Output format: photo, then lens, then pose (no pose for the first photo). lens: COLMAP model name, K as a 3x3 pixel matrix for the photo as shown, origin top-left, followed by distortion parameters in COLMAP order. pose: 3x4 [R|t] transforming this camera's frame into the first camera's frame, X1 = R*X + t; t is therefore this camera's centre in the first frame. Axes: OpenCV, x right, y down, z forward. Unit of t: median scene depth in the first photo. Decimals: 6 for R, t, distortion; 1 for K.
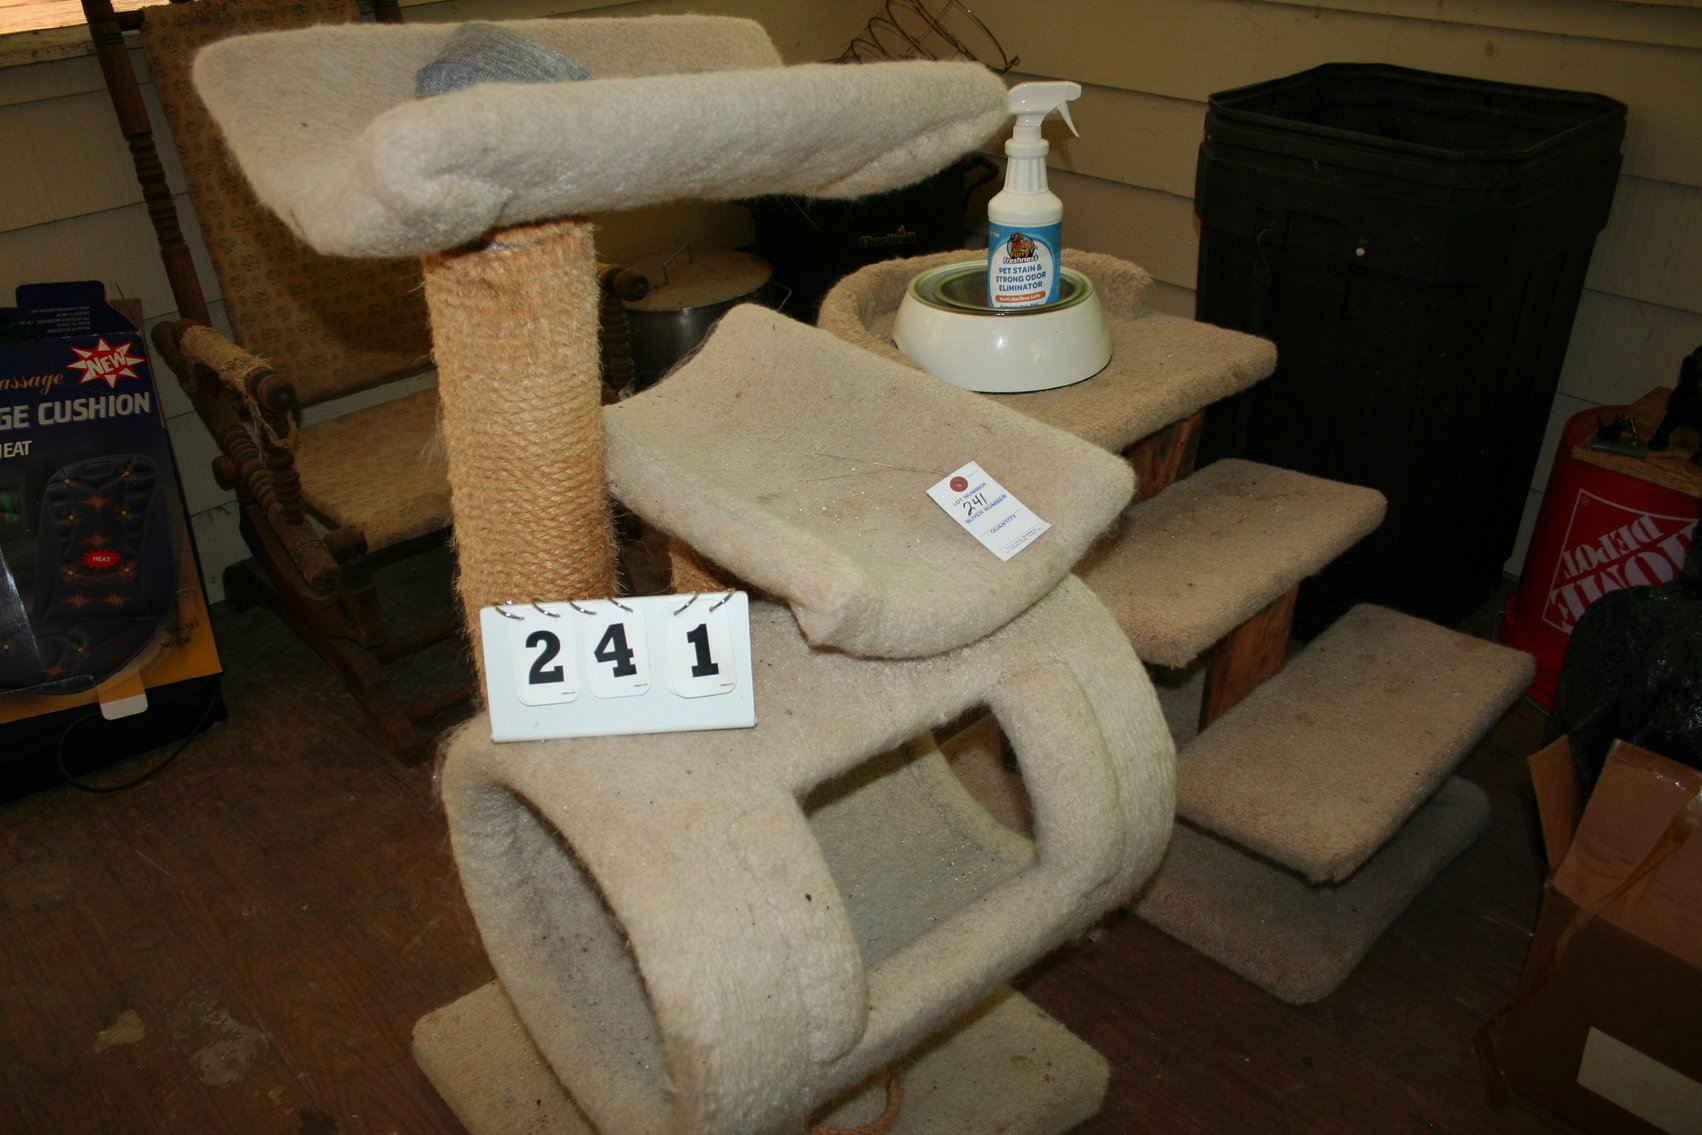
lens RADIAL K [[1415.8, 0, 843.7], [0, 1415.8, 567.8], [0, 0, 1]] dist [-0.155208, 0.137144]
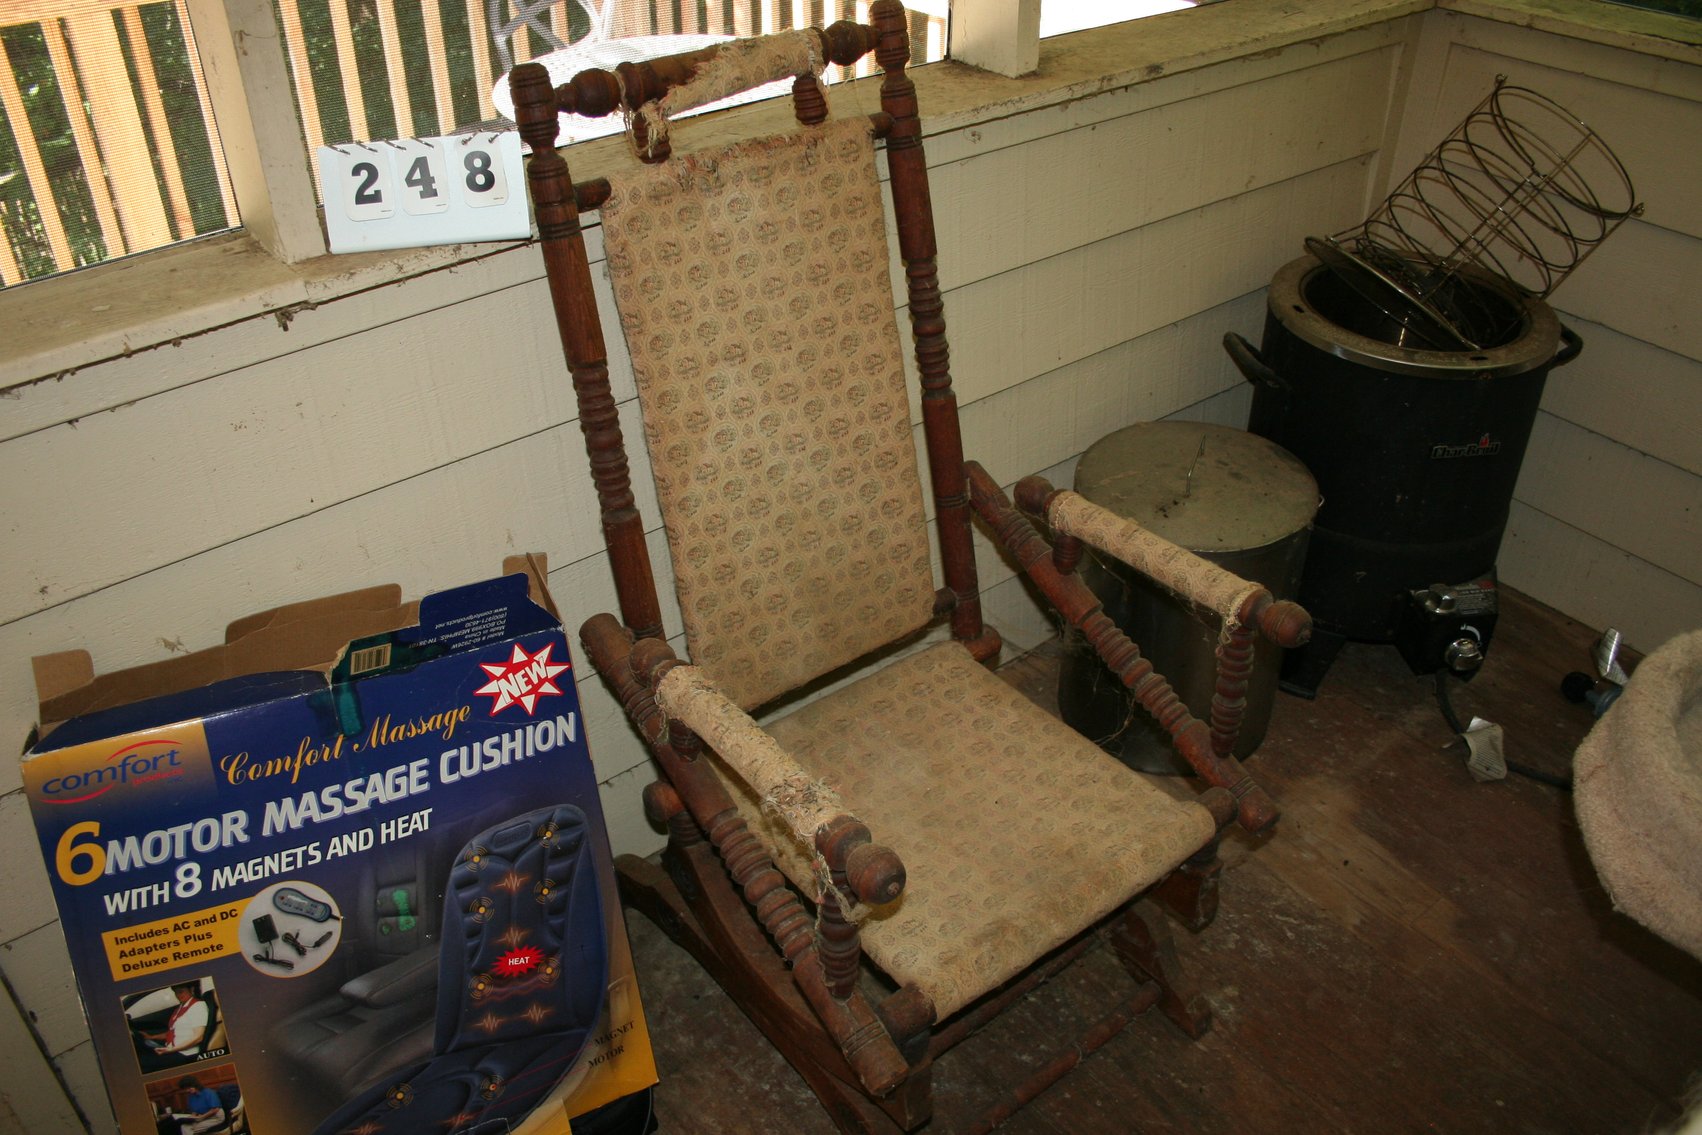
lens RADIAL K [[1415.8, 0, 843.7], [0, 1415.8, 567.8], [0, 0, 1]] dist [-0.155208, 0.137144]
pose [[0.996635, 0.065718, -0.048982, -0.348609], [-0.060873, 0.993653, 0.094596, -0.287733], [0.054888, -0.091296, 0.994310, 0.303362]]
